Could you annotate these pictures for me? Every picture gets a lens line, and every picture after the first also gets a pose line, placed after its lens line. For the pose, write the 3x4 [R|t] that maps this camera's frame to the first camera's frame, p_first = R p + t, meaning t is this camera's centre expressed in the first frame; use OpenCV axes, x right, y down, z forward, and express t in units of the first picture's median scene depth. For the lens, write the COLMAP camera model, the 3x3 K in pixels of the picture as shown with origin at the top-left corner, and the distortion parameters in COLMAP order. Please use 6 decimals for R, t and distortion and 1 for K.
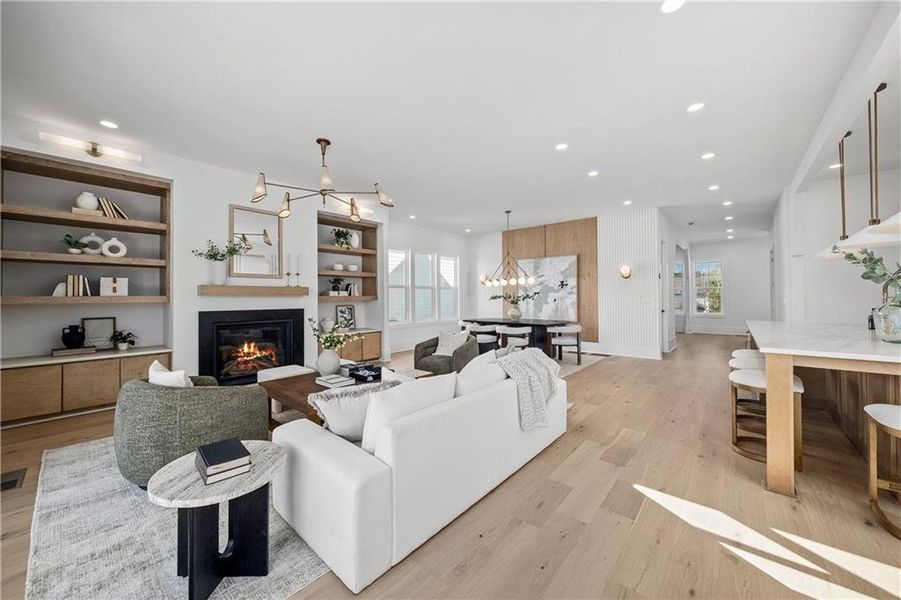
lens RADIAL K [[335.3, 0, 450.3], [0, 335.3, 298.2], [0, 0, 1]] dist [-0.000922, -0.000017]
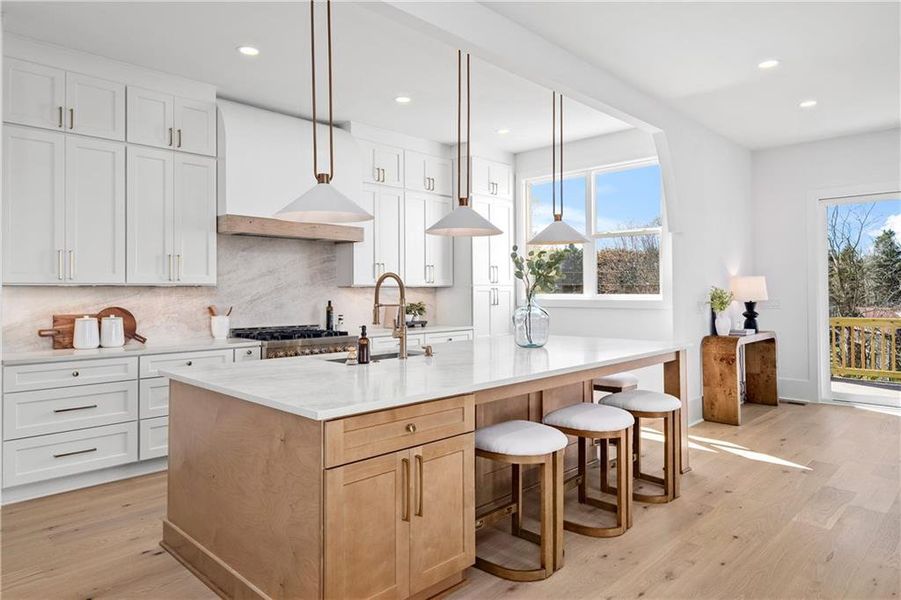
lens RADIAL K [[568.9, 0, 453.9], [0, 568.9, 285.5], [0, 0, 1]] dist [-0.003587, -0.001689]
pose [[-0.998385, 0.010069, 0.055908, 0.696513], [0.009682, 0.999927, -0.007182, -0.014737], [-0.055976, -0.006629, -0.998410, 1.267355]]
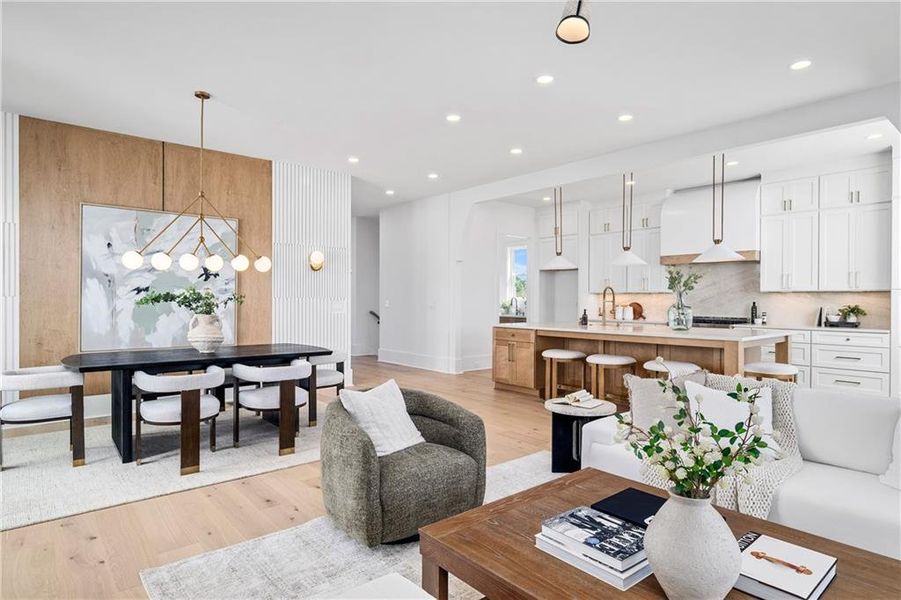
lens RADIAL K [[501.1, 0, 451.7], [0, 501.1, 297.9], [0, 0, 1]] dist [0.003297, 0.001712]
pose [[0.157002, 0.006007, 0.987580, -0.532608], [0.000807, 0.999980, -0.006211, 0.001100], [-0.987598, 0.001772, 0.156994, 0.788454]]
